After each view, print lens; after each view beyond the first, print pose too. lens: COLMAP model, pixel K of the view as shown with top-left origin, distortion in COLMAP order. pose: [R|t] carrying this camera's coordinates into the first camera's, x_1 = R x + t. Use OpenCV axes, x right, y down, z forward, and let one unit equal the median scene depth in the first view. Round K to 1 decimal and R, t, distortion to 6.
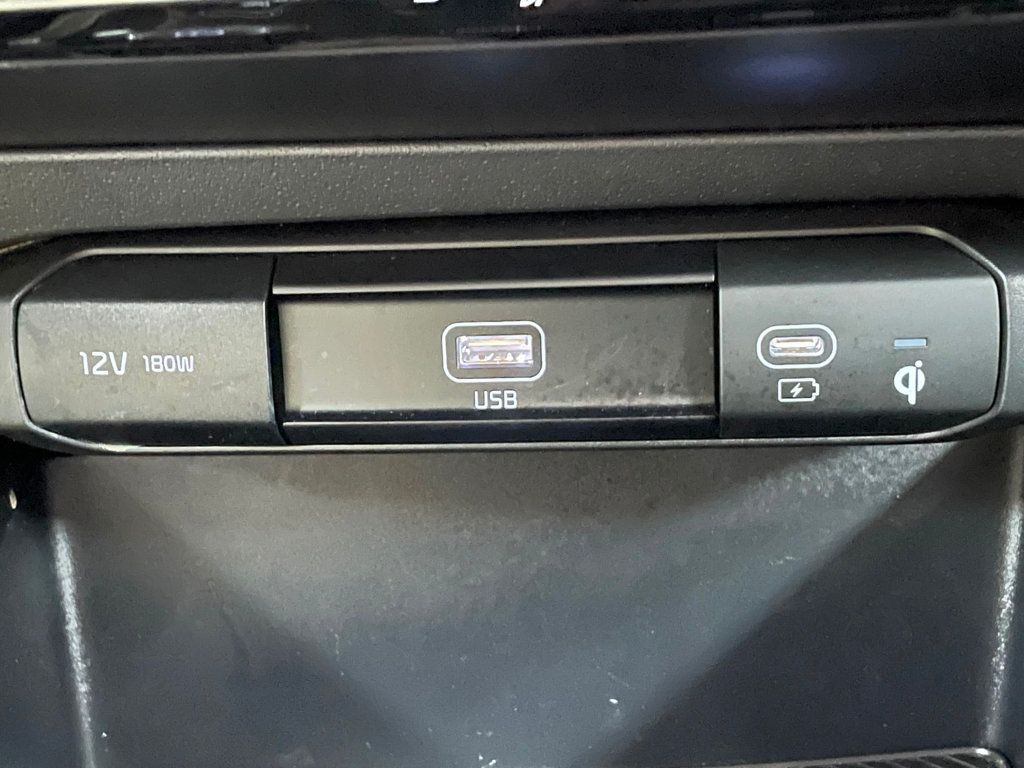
lens RADIAL K [[1994.8, 0, 512.0], [0, 1994.8, 384.0], [0, 0, 1]] dist [0.058636, 0.315718]
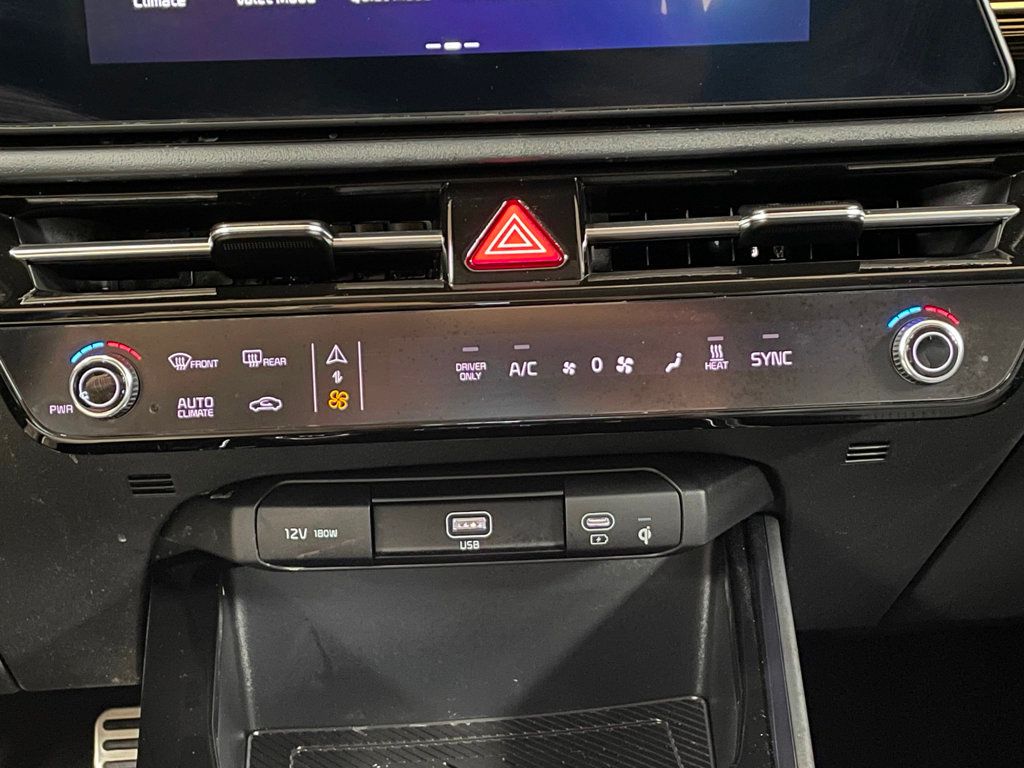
lens RADIAL K [[1803.5, 0, 512.0], [0, 1803.5, 384.0], [0, 0, 1]] dist [0.020785, 0.019766]
pose [[0.995834, -0.023770, 0.088029, -0.138649], [0.026203, 0.999303, -0.026588, -0.121615], [-0.087335, 0.028784, 0.995763, -1.085787]]
